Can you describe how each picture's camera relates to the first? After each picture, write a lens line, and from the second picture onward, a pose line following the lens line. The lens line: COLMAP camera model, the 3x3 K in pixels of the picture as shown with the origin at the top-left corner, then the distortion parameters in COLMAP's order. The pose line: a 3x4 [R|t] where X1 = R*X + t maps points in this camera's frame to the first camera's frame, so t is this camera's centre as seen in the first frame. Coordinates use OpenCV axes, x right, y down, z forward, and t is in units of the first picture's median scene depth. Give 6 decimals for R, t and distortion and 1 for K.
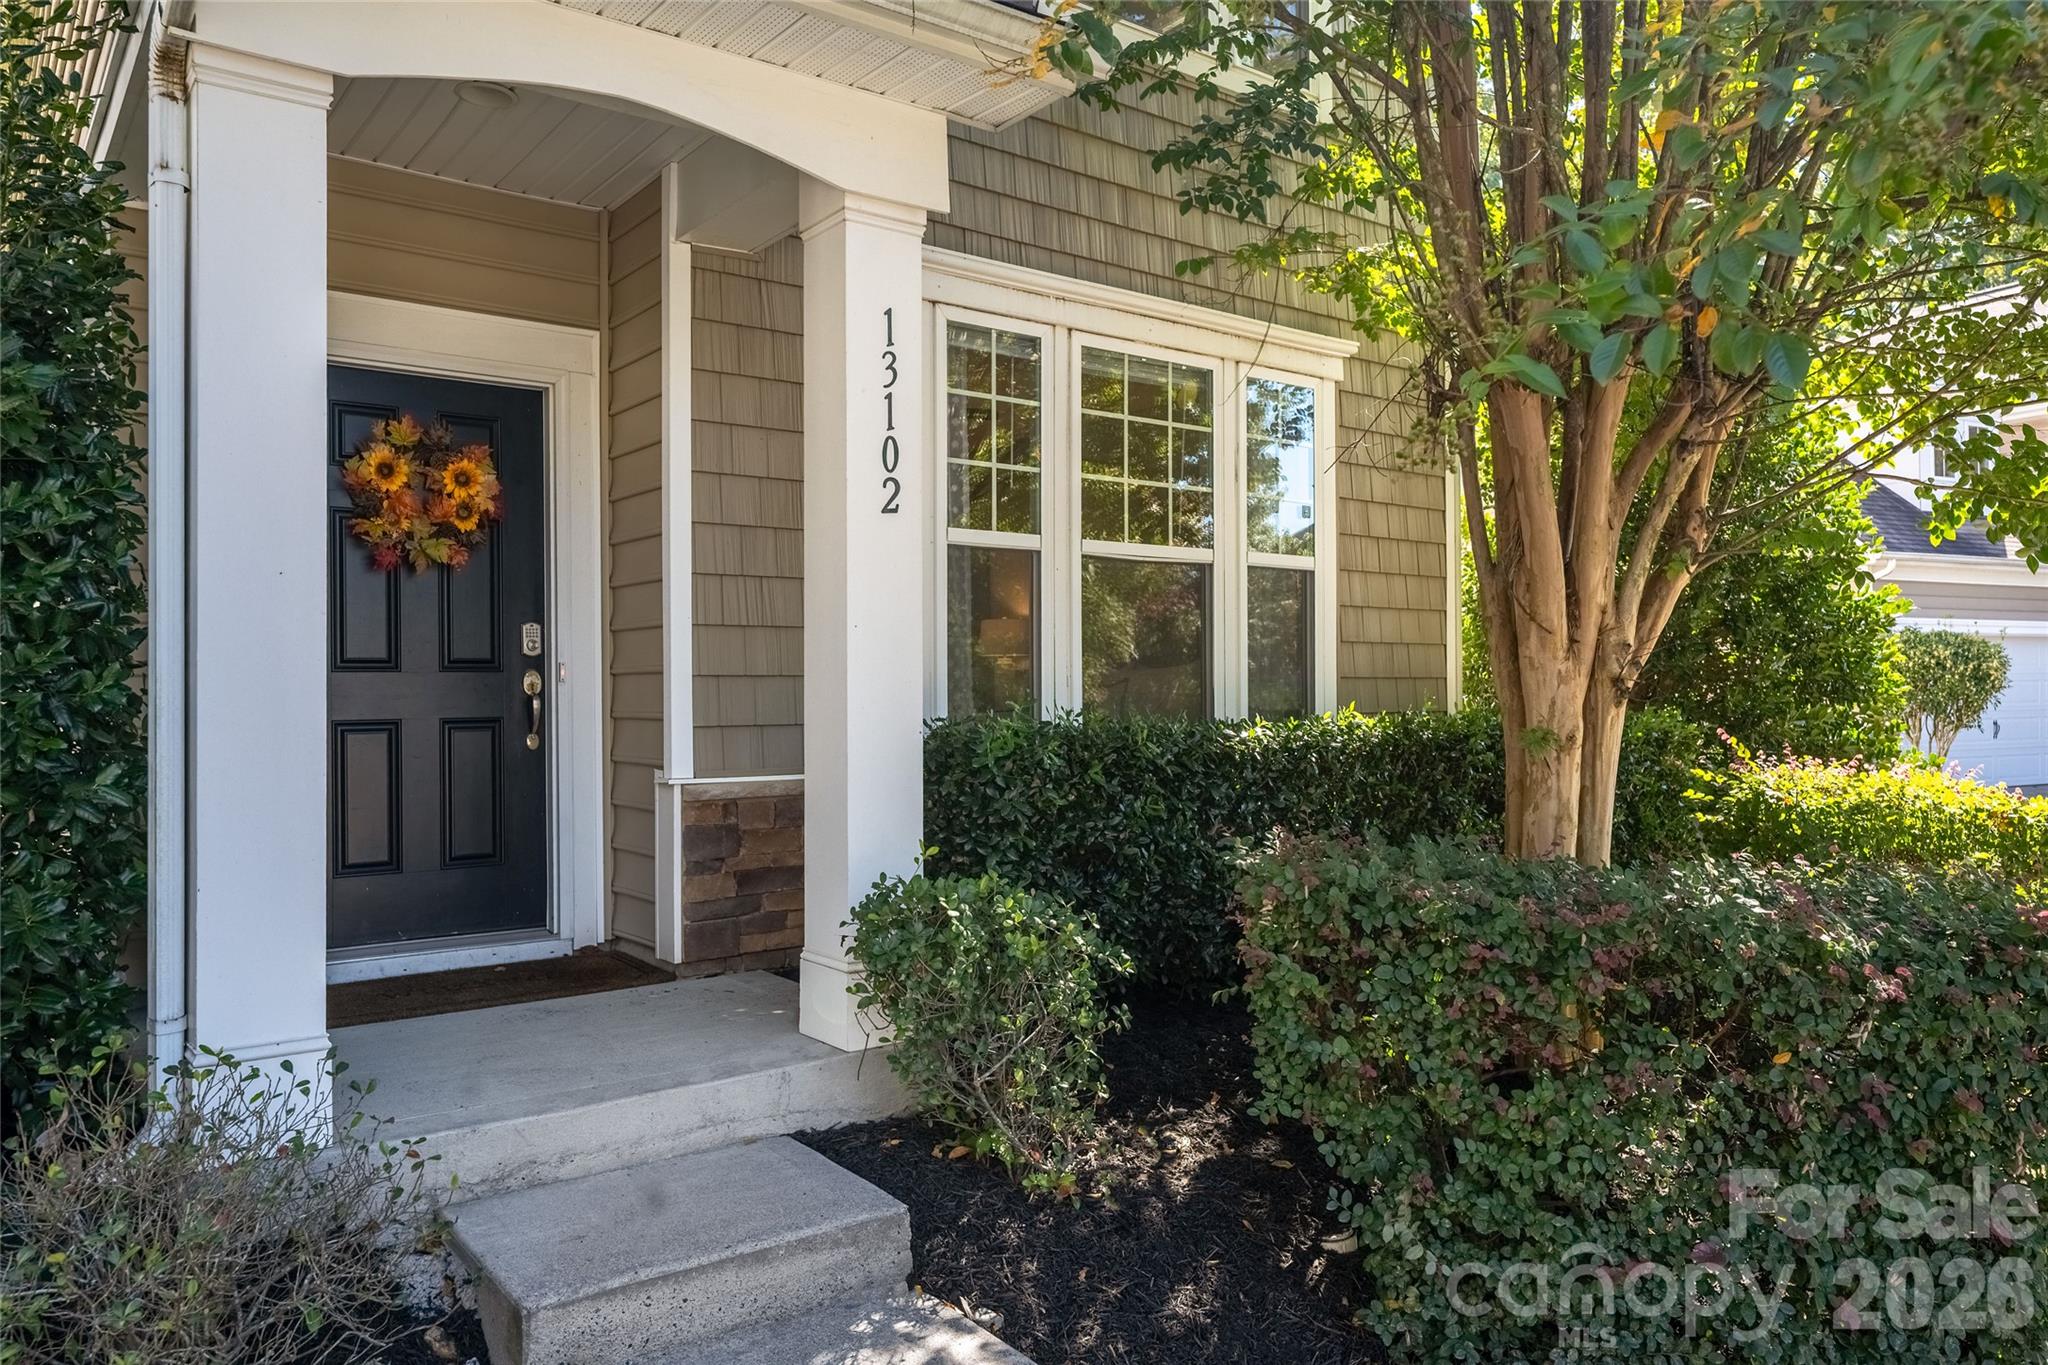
lens RADIAL K [[1441.8, 0, 1024.0], [0, 1441.8, 682.5], [0, 0, 1]] dist [0.007502, 0.004231]
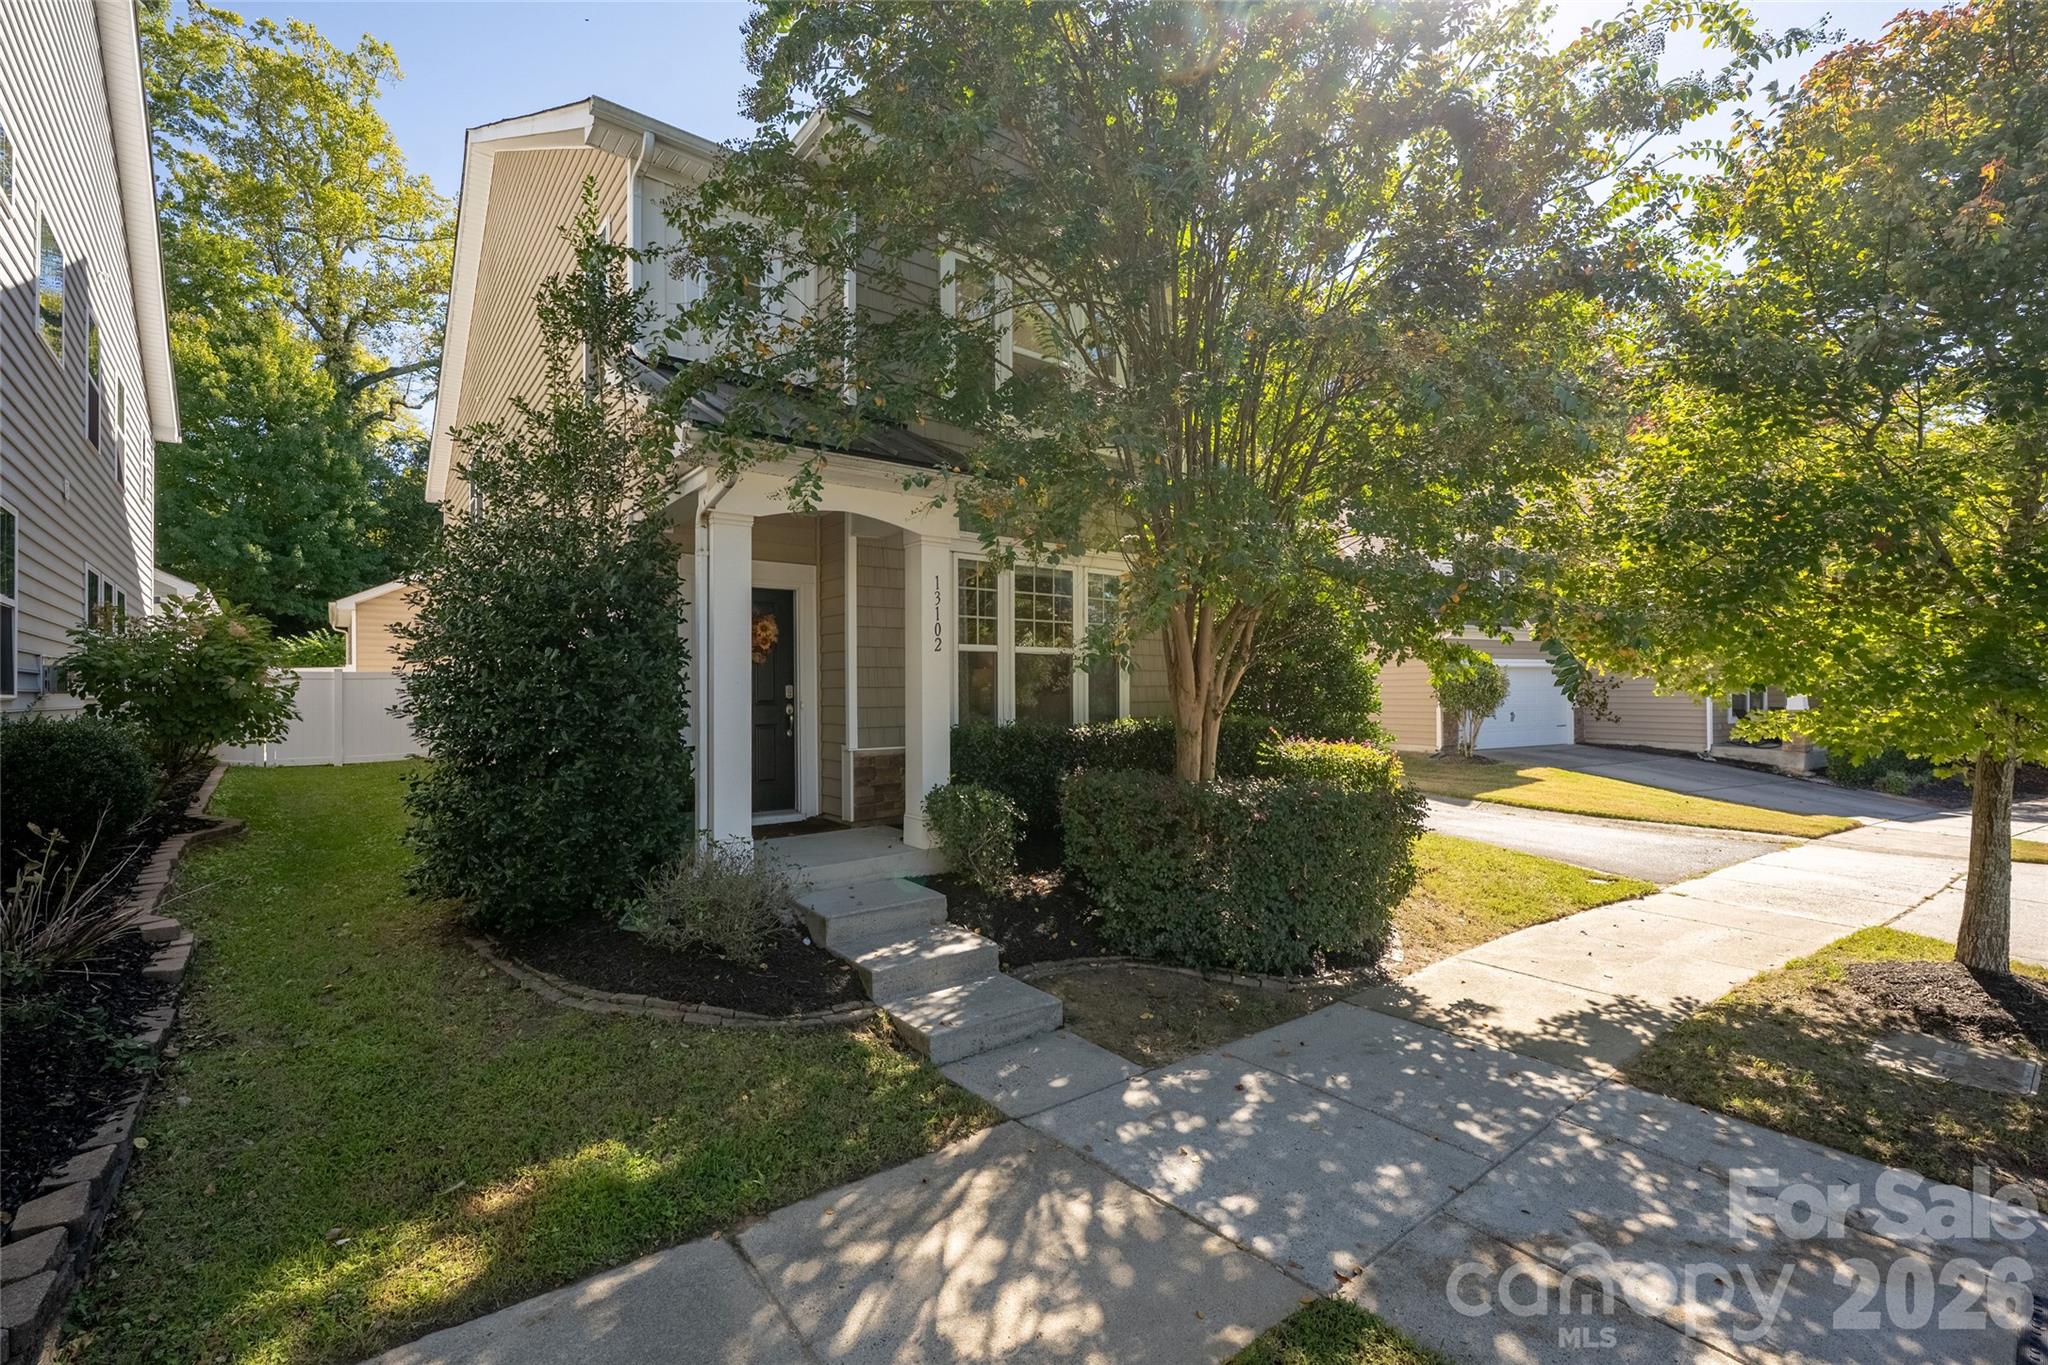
lens RADIAL K [[916.2, 0, 1024.0], [0, 916.2, 682.5], [0, 0, 1]] dist [-0.001492, -0.000377]
pose [[0.999774, -0.000649, 0.021266, 0.027699], [0.000590, 0.999996, 0.002780, -0.054042], [-0.021268, -0.002767, 0.999770, -0.616914]]
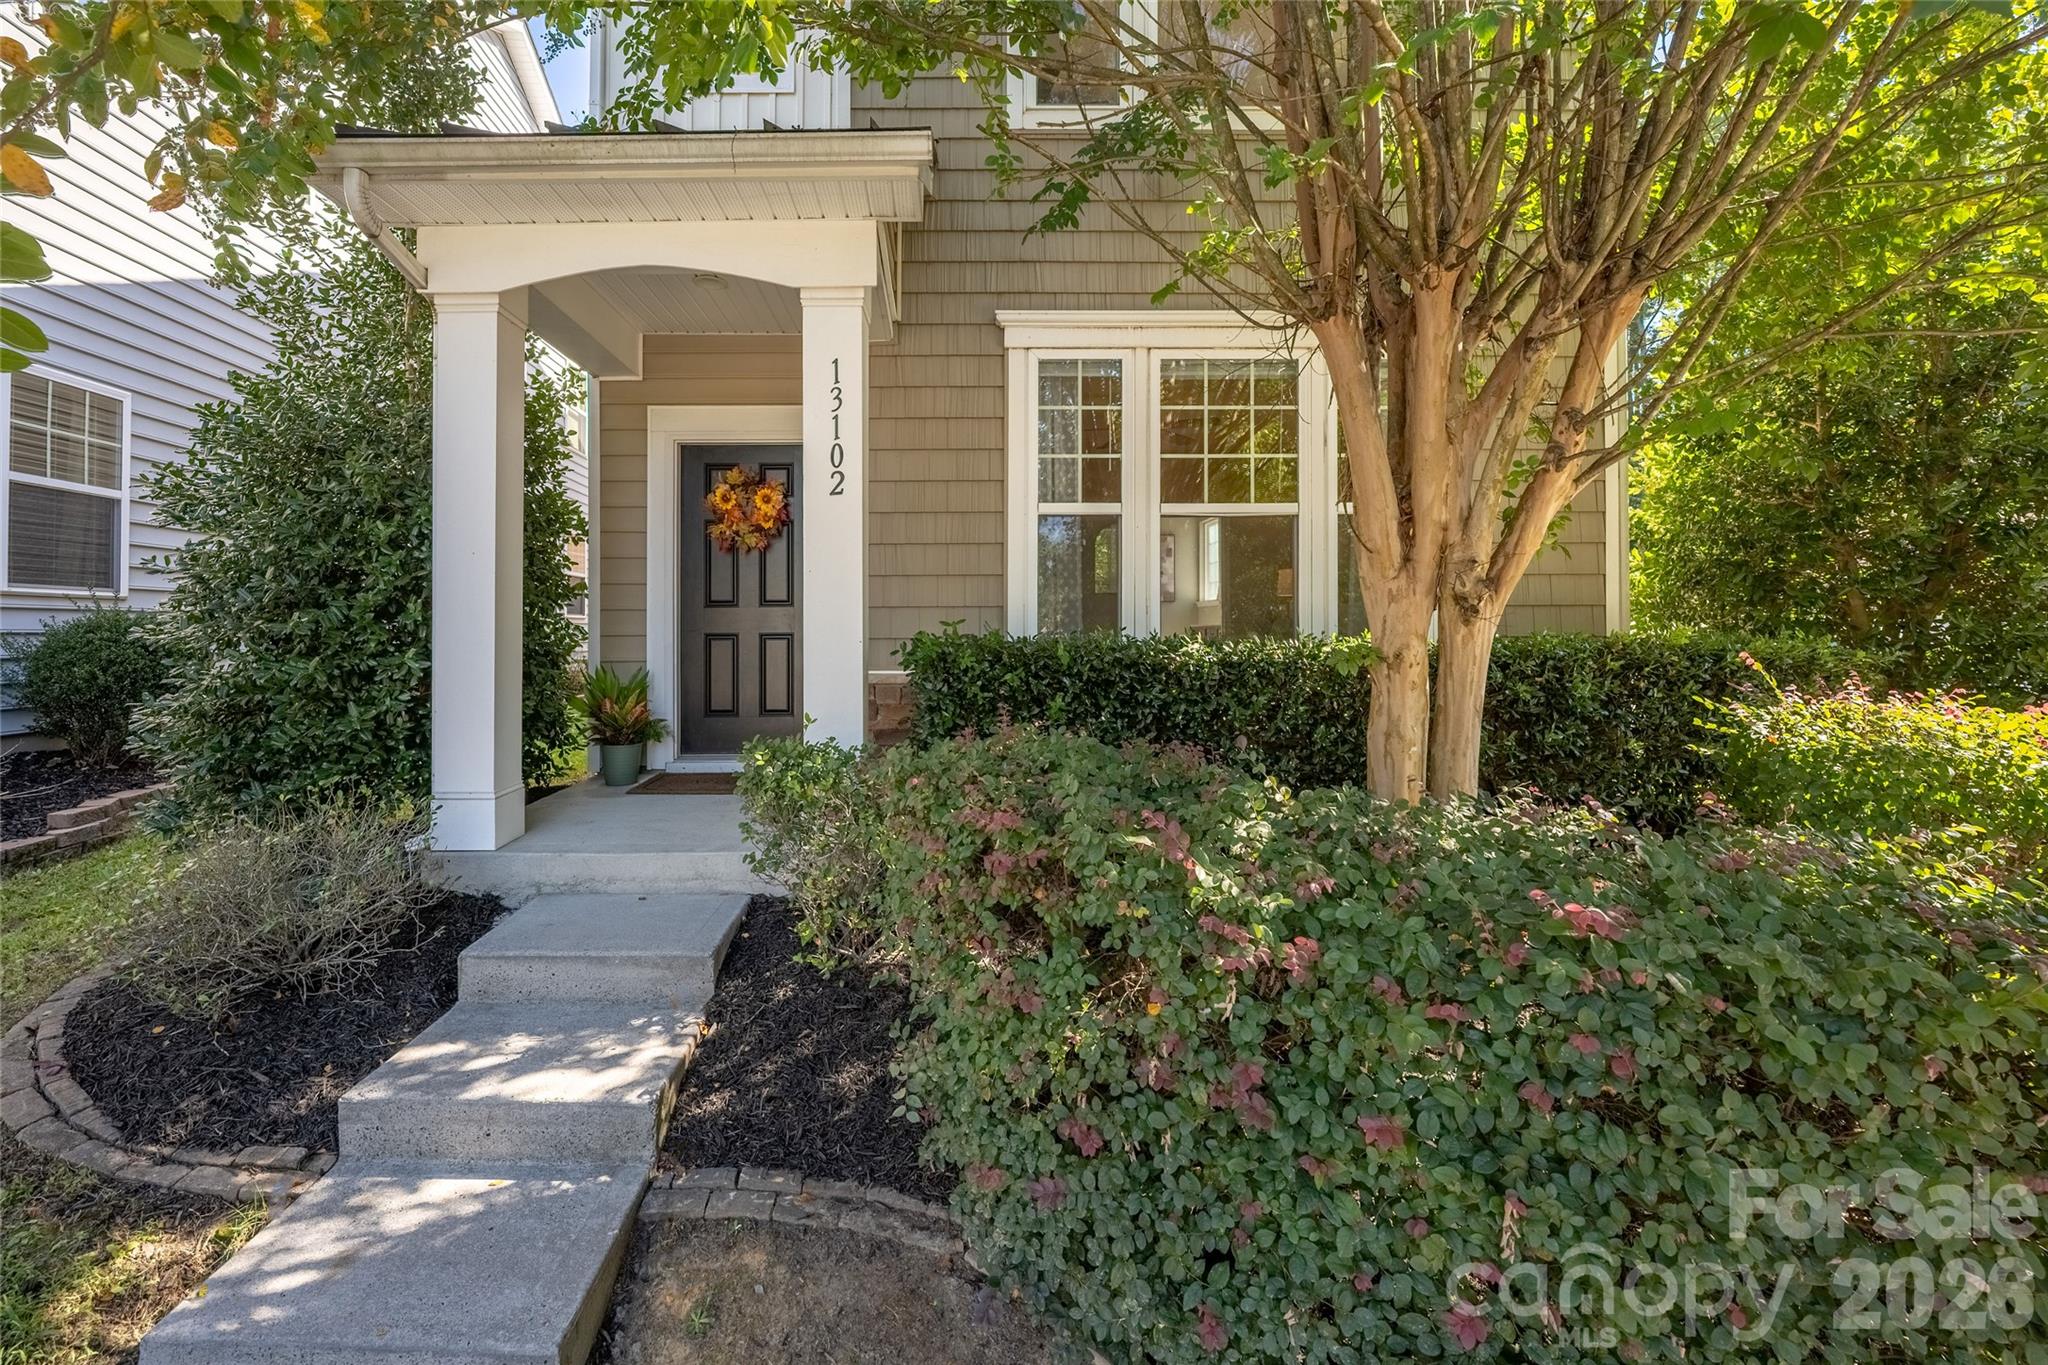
lens RADIAL K [[860.9, 0, 1020.0], [0, 860.9, 622.6], [0, 0, 1]] dist [-0.002730, -0.000238]
pose [[0.791037, -0.003325, -0.611760, 0.518206], [0.002610, 0.999994, -0.002060, 0.015285], [0.611763, 0.000033, 0.791041, 0.350127]]
